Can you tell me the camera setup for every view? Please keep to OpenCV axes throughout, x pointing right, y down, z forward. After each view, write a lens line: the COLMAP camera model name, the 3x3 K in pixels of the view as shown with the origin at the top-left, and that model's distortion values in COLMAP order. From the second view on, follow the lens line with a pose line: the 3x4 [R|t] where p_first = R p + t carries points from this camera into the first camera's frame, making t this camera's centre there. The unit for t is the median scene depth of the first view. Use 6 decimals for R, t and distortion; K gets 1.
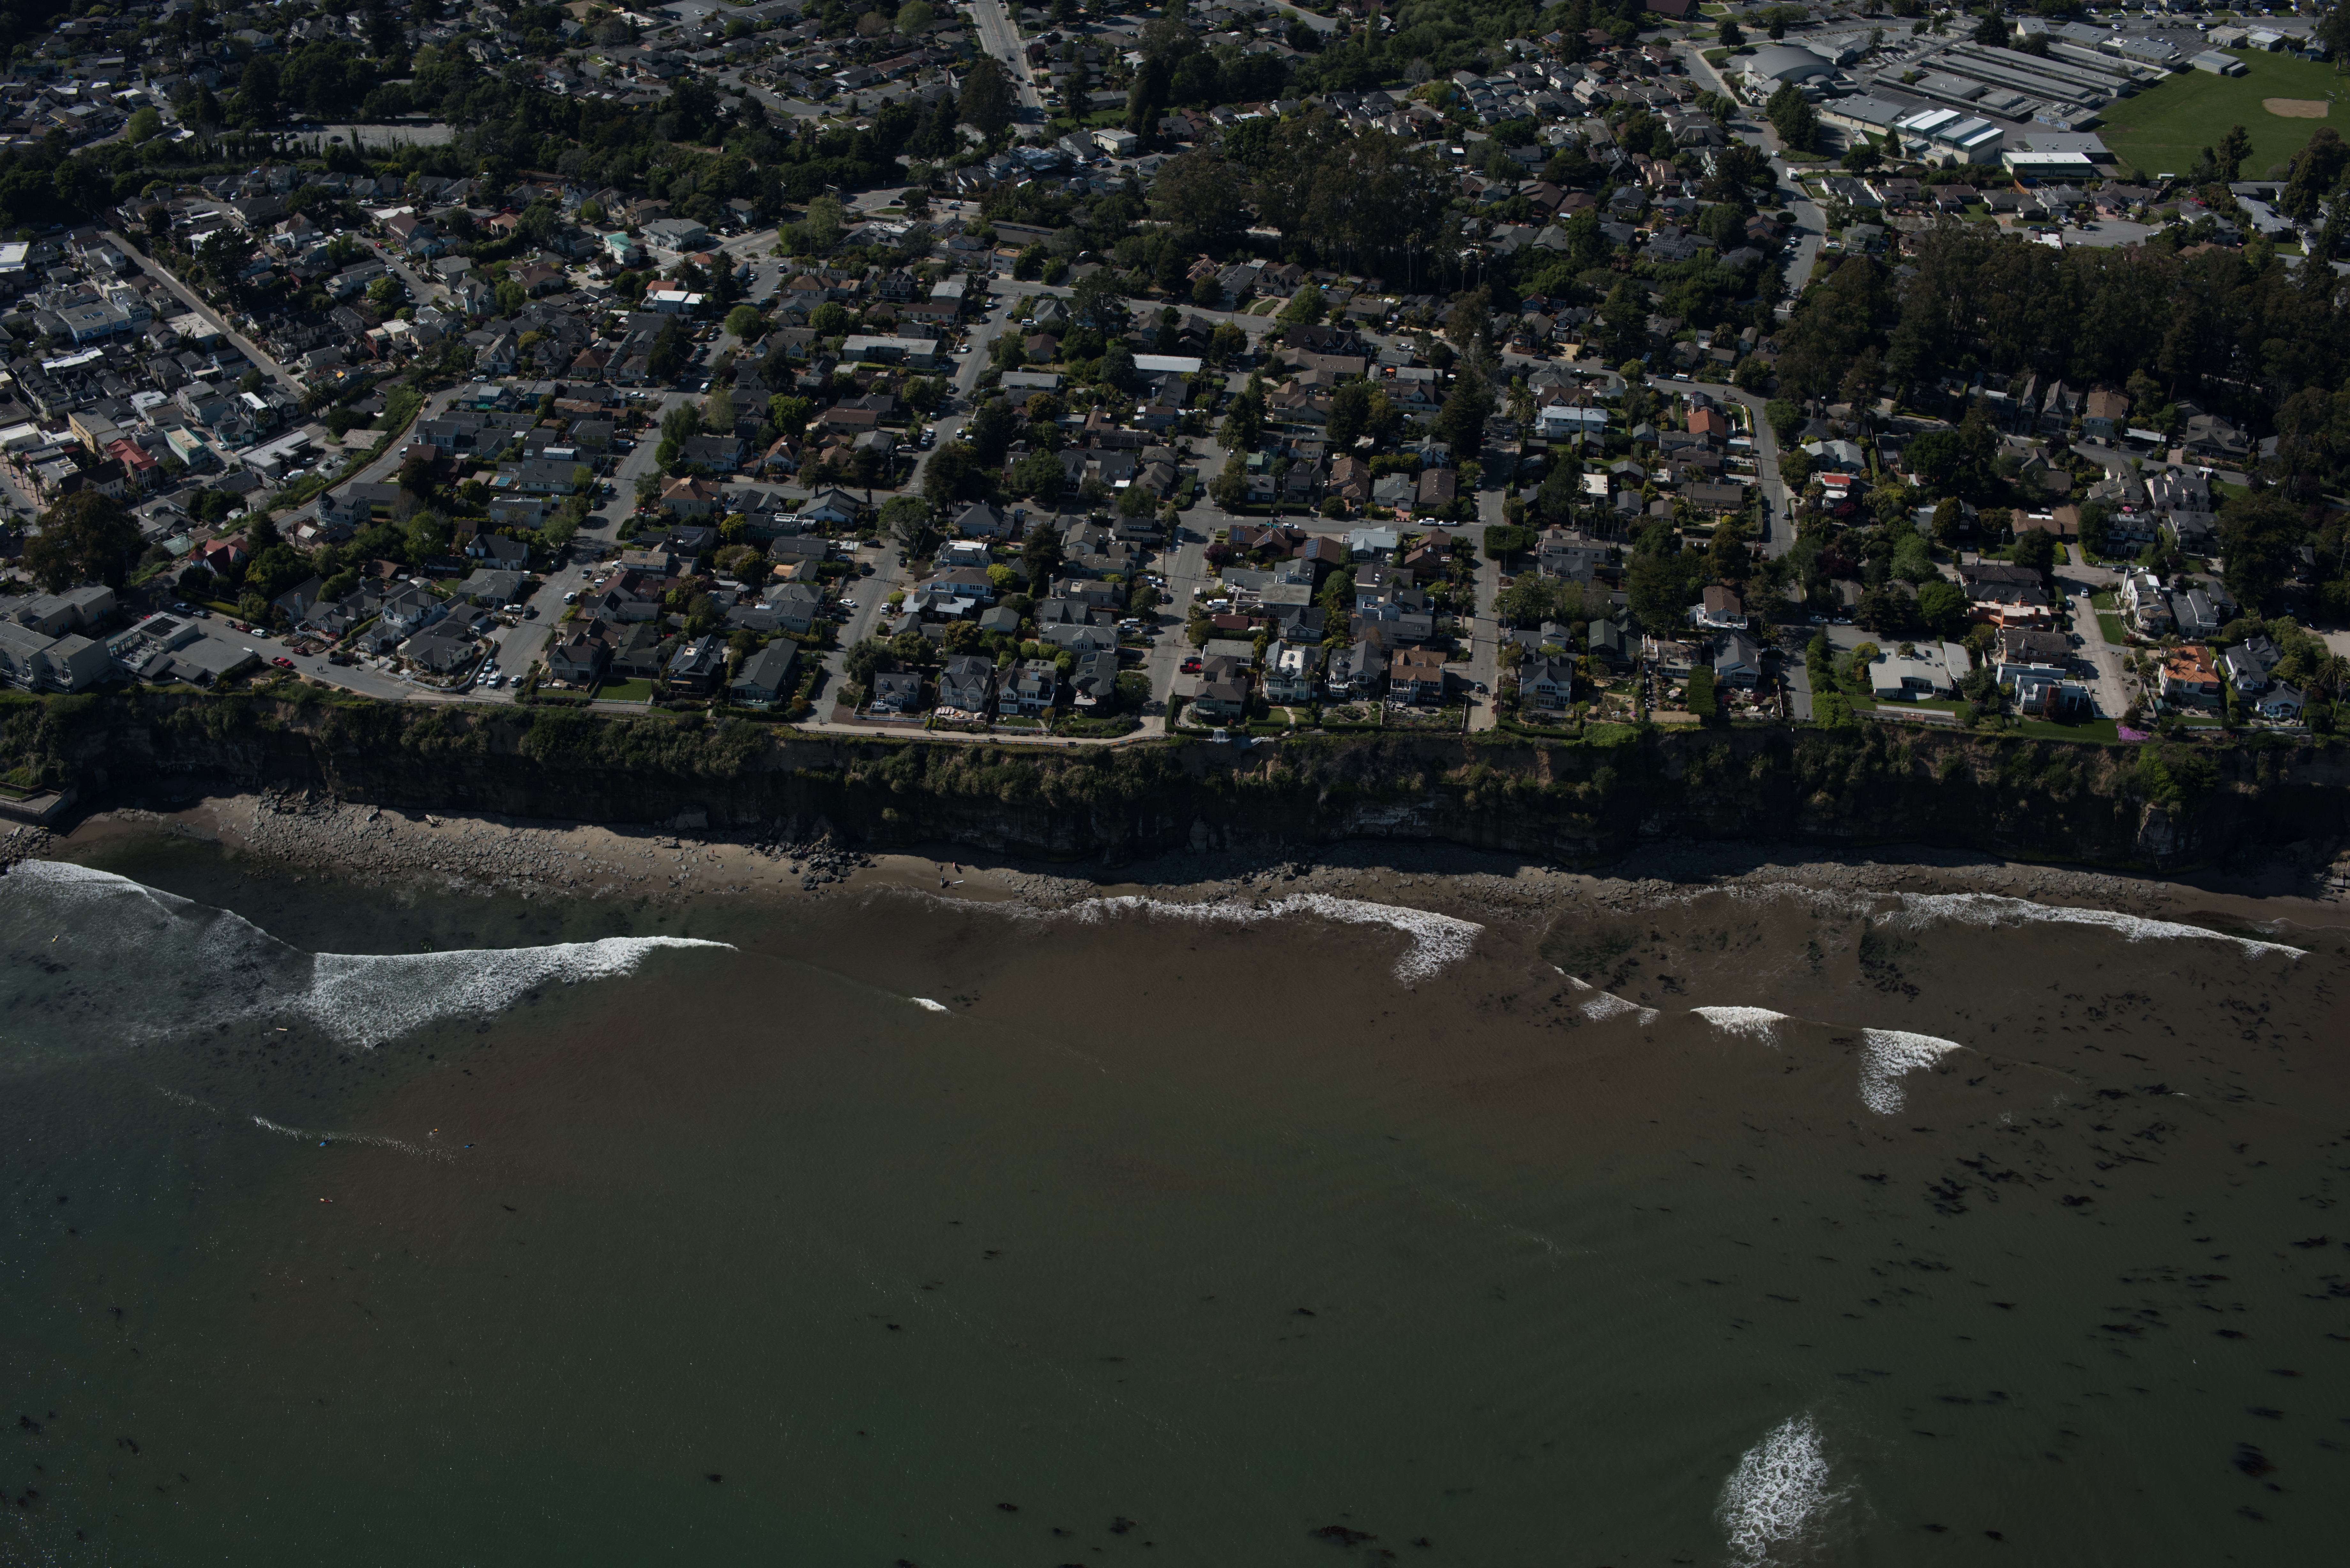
lens RADIAL K [[2671.9, 0, 1175.0], [0, 2671.9, 784.0], [0, 0, 1]] dist [-0.121572, 0.139059]
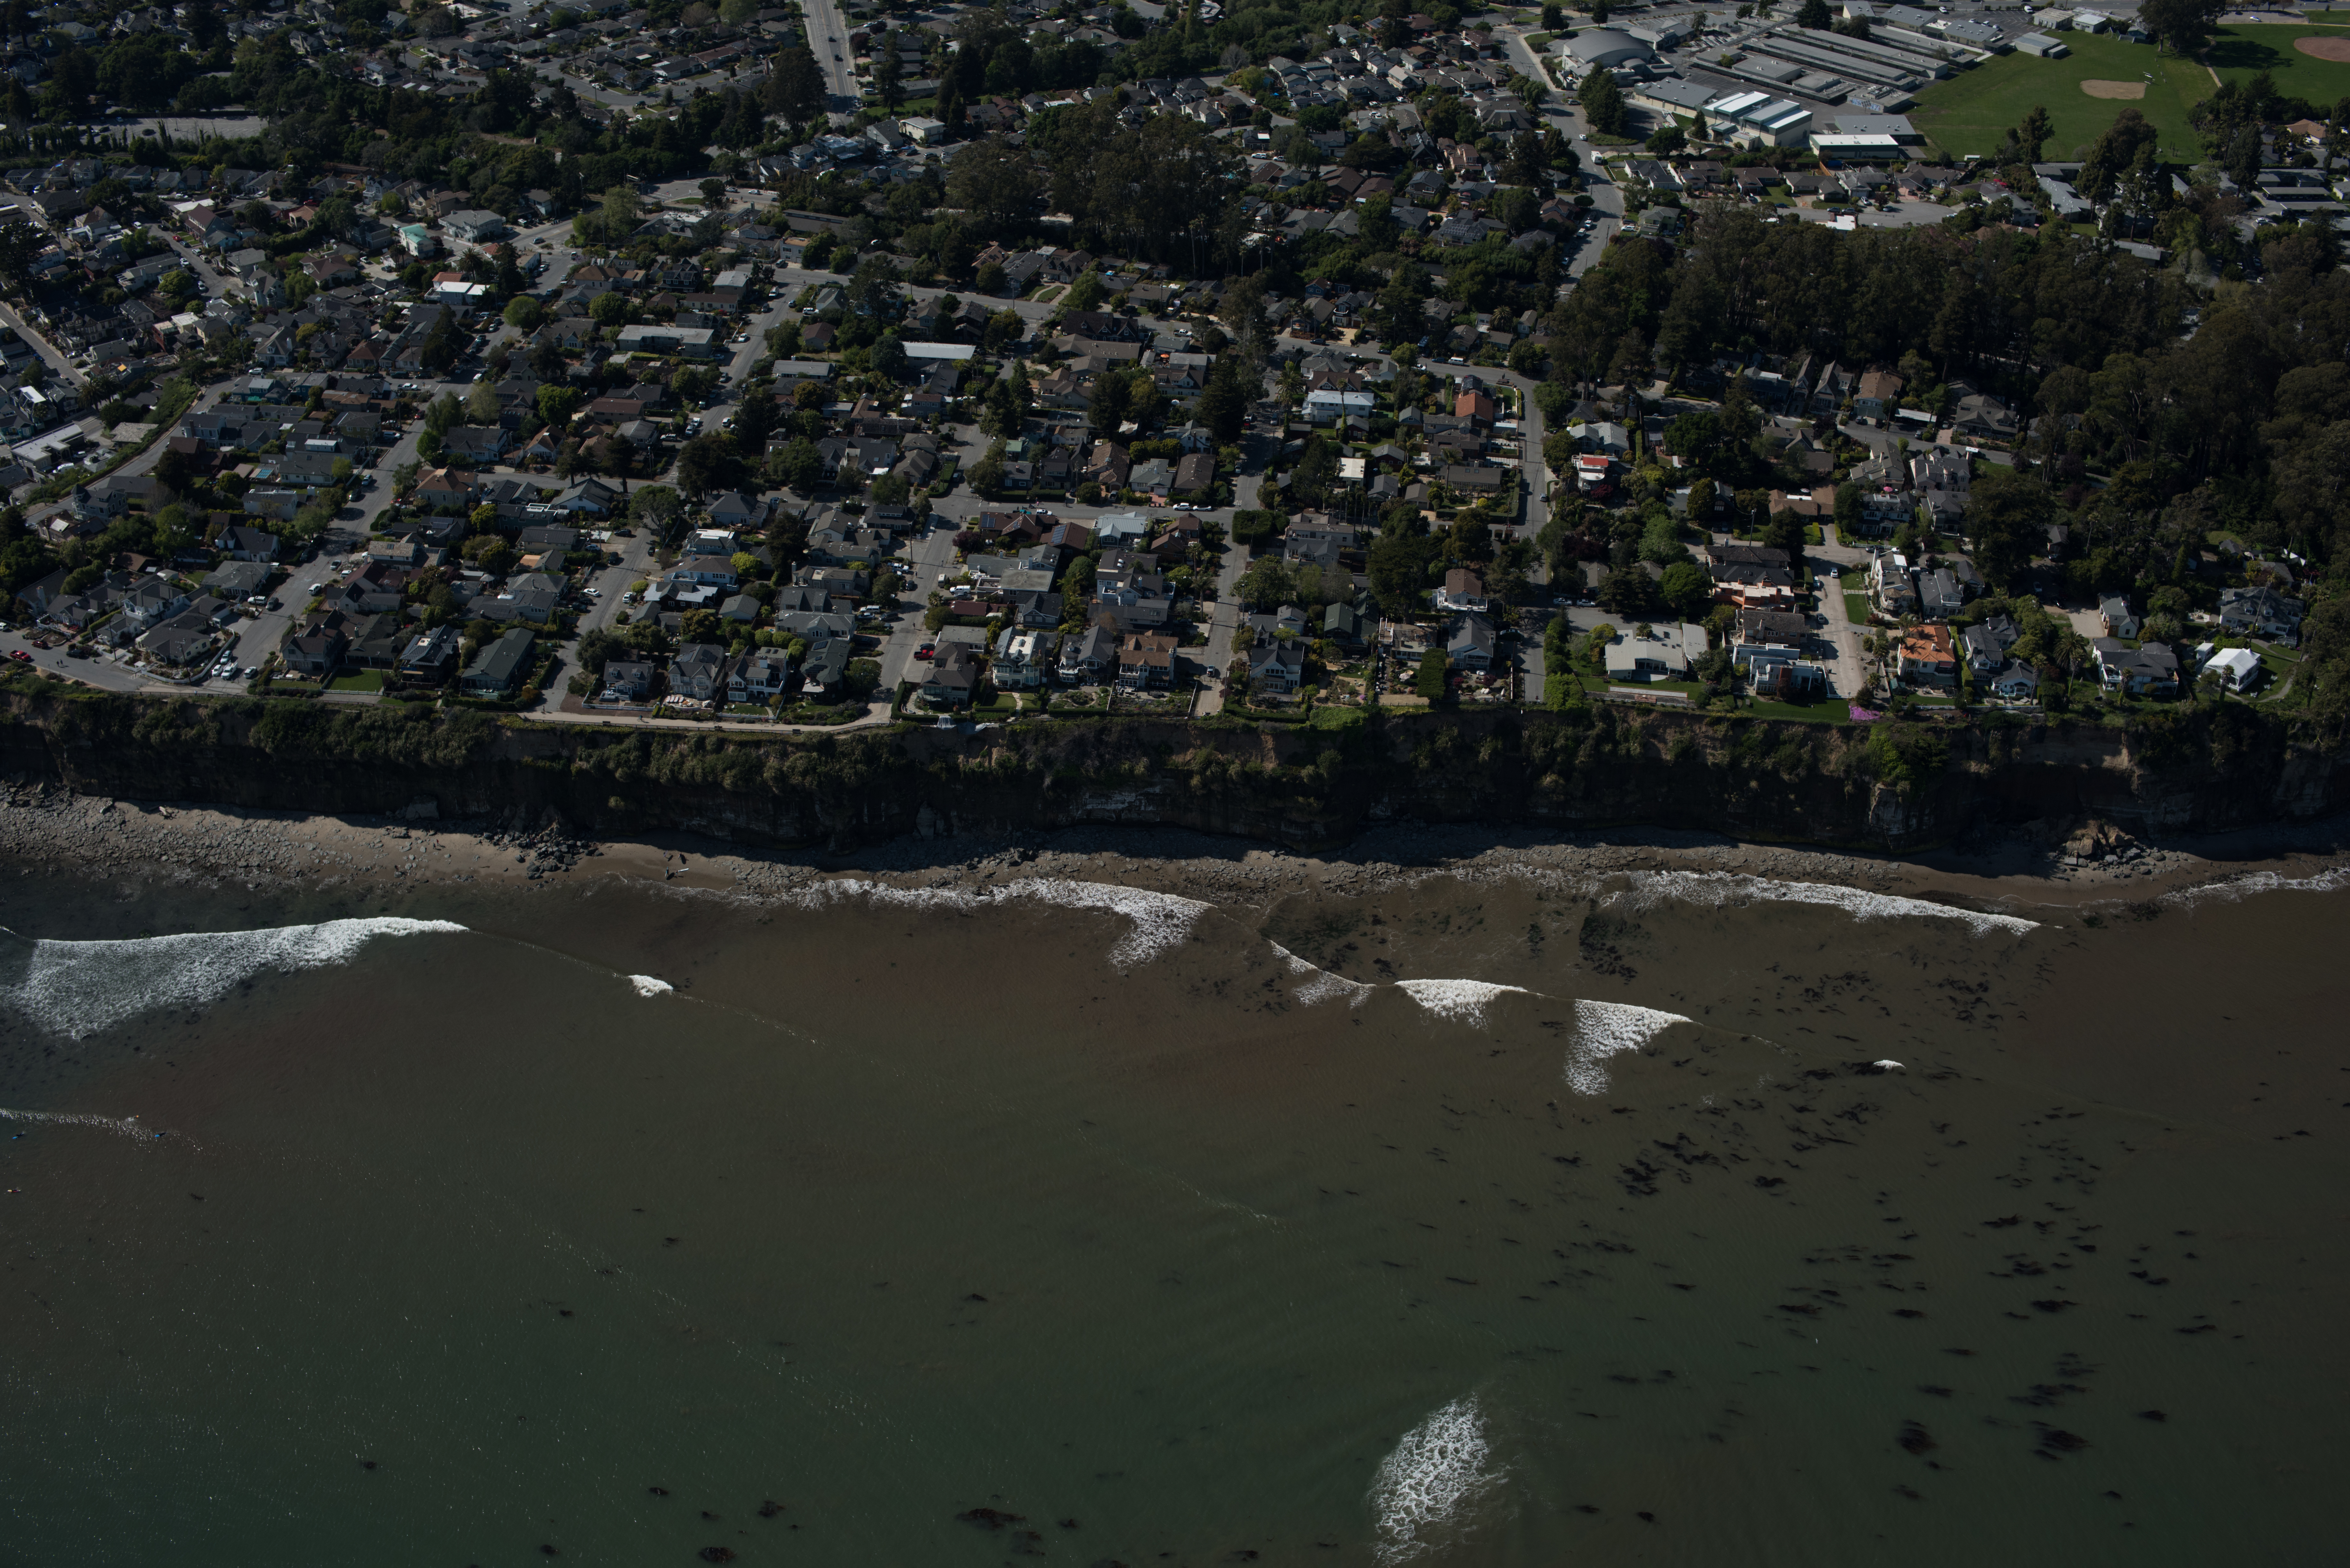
lens RADIAL K [[2671.9, 0, 1175.0], [0, 2671.9, 784.0], [0, 0, 1]] dist [-0.121572, 0.139059]
pose [[0.999889, -0.006982, 0.013151, 0.074620], [0.006939, 0.999970, 0.003320, 0.002046], [-0.013174, -0.003228, 0.999908, -0.000094]]
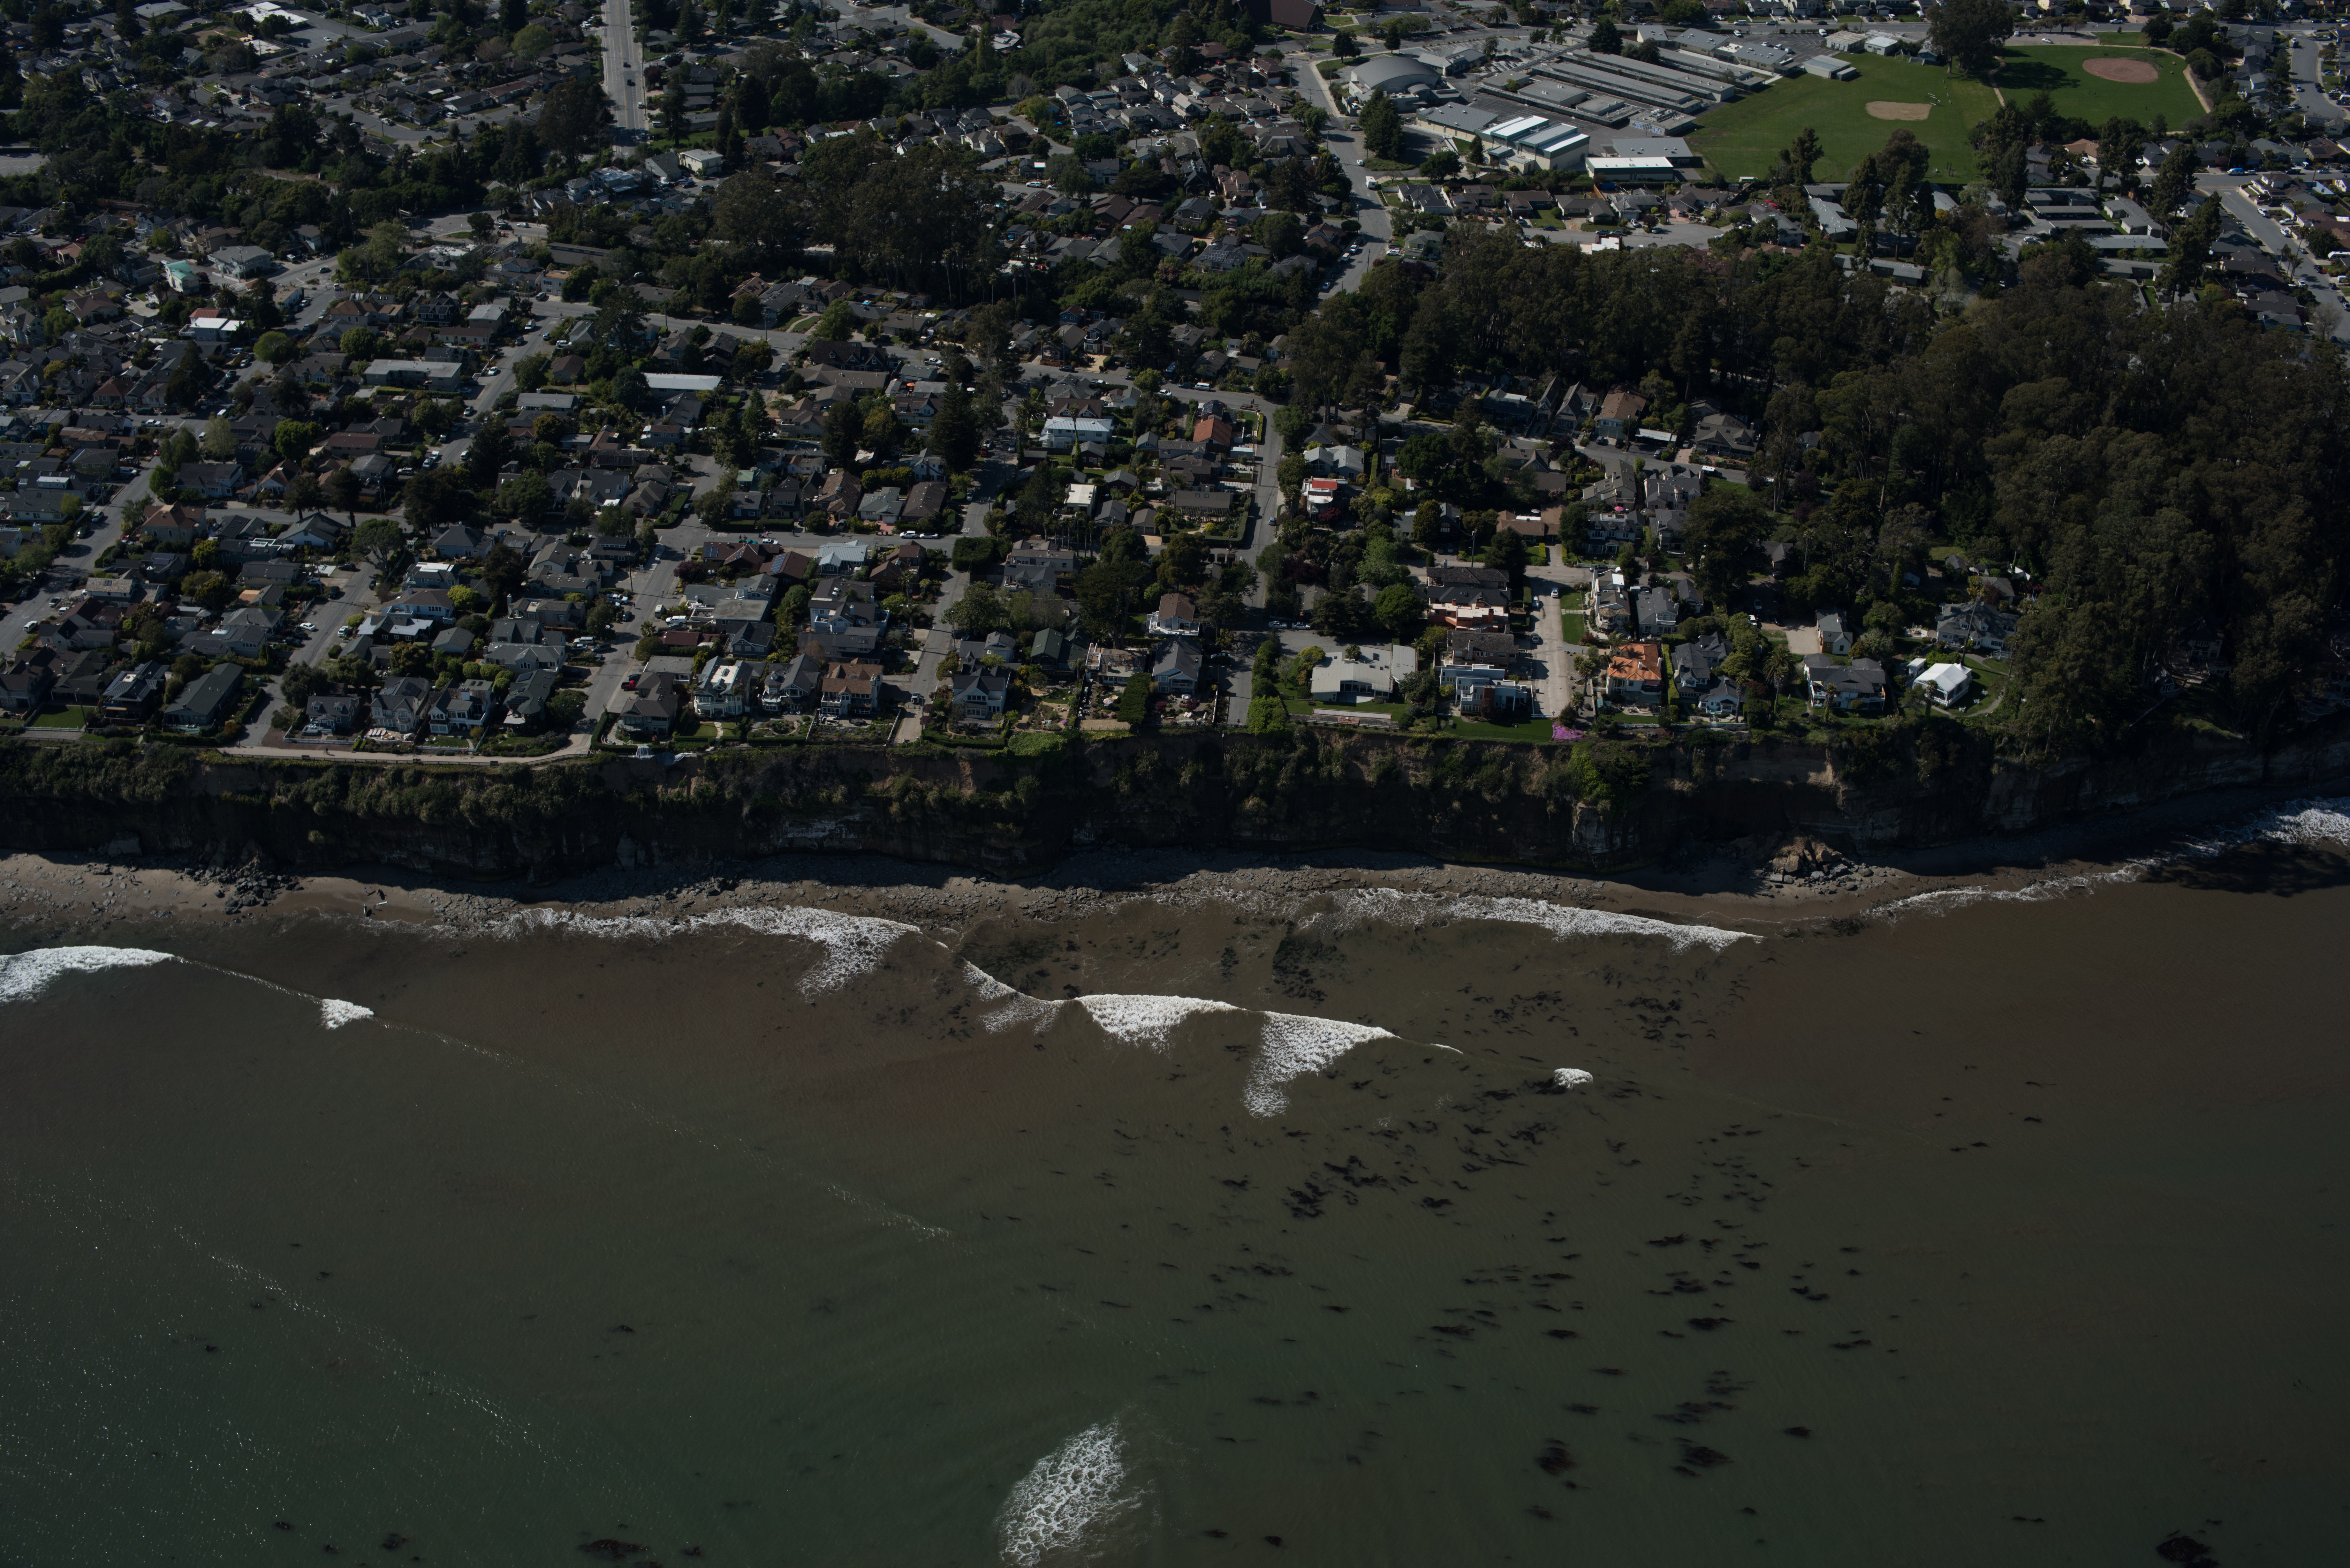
lens RADIAL K [[2671.9, 0, 1175.0], [0, 2671.9, 784.0], [0, 0, 1]] dist [-0.121572, 0.139059]
pose [[0.999168, -0.018454, 0.036373, 0.149175], [0.018755, 0.999793, -0.007935, 0.004594], [-0.036219, 0.008611, 0.999307, -0.001181]]
